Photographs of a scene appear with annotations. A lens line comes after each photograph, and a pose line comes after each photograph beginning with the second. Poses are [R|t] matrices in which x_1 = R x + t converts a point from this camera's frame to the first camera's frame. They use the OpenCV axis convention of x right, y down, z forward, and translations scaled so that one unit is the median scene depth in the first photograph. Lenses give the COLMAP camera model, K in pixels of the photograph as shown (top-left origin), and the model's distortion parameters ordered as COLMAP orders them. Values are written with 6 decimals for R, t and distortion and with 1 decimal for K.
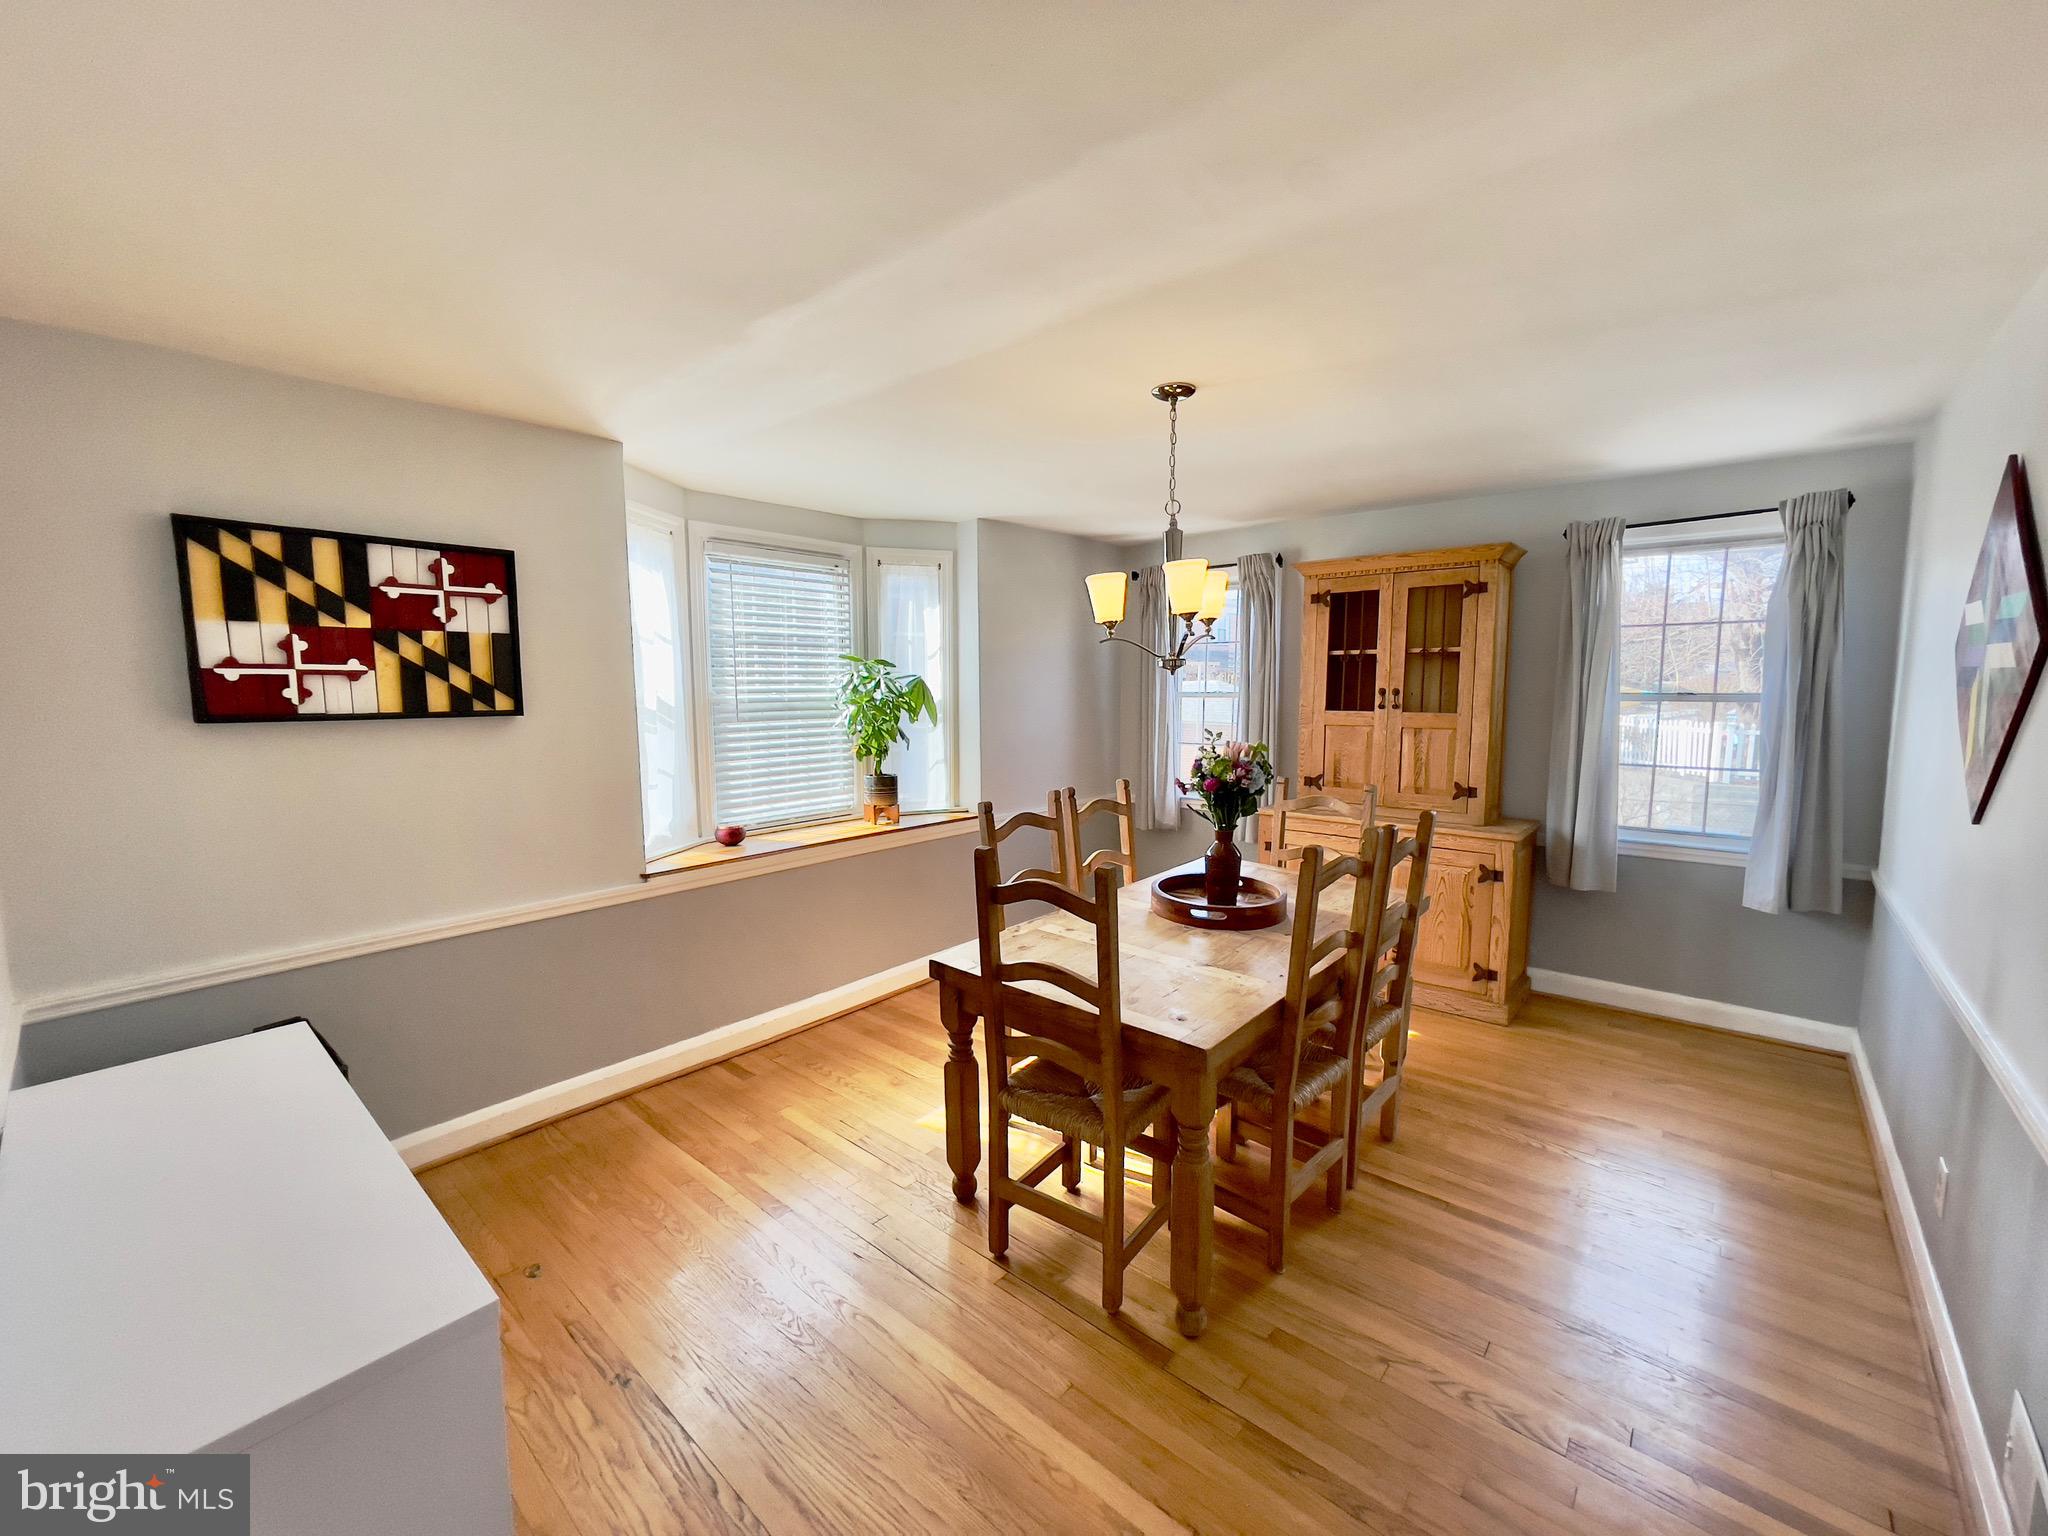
lens RADIAL K [[827.5, 0, 1019.7], [0, 827.5, 767.8], [0, 0, 1]] dist [-0.021647, 0.001702]
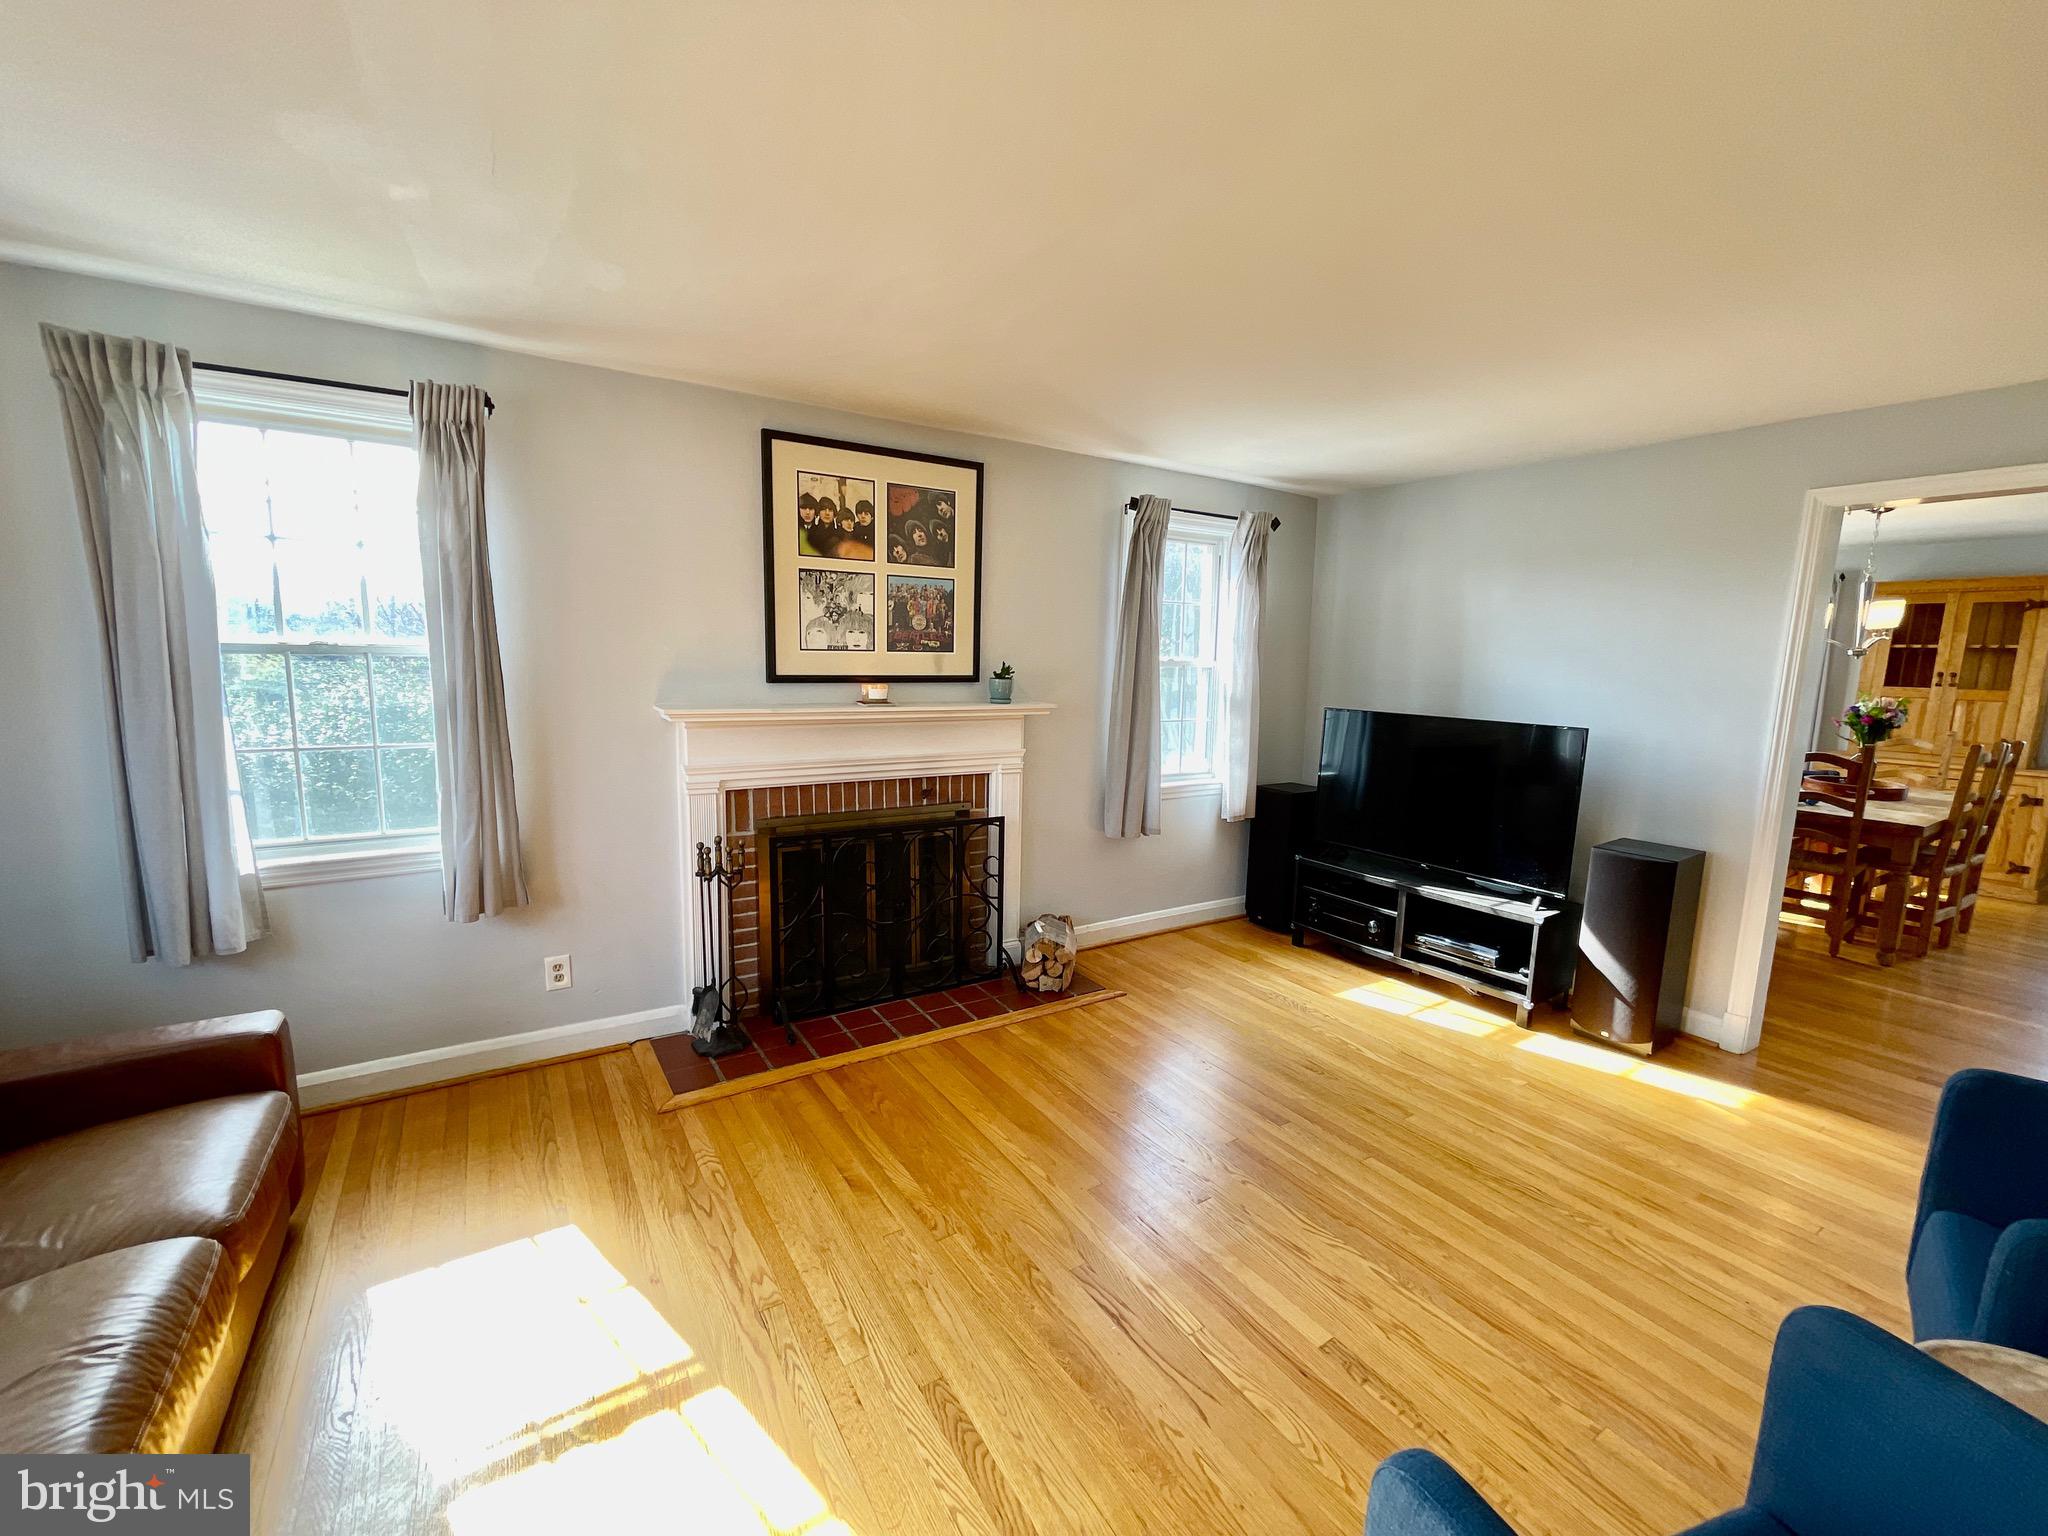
lens RADIAL K [[833.2, 0, 1025.6], [0, 833.2, 770.0], [0, 0, 1]] dist [-0.002756, -0.000661]
pose [[0.959553, 0.066761, -0.273496, -0.700686], [-0.056890, 0.997416, 0.043876, 0.103846], [0.275719, -0.026542, 0.960872, -0.856864]]
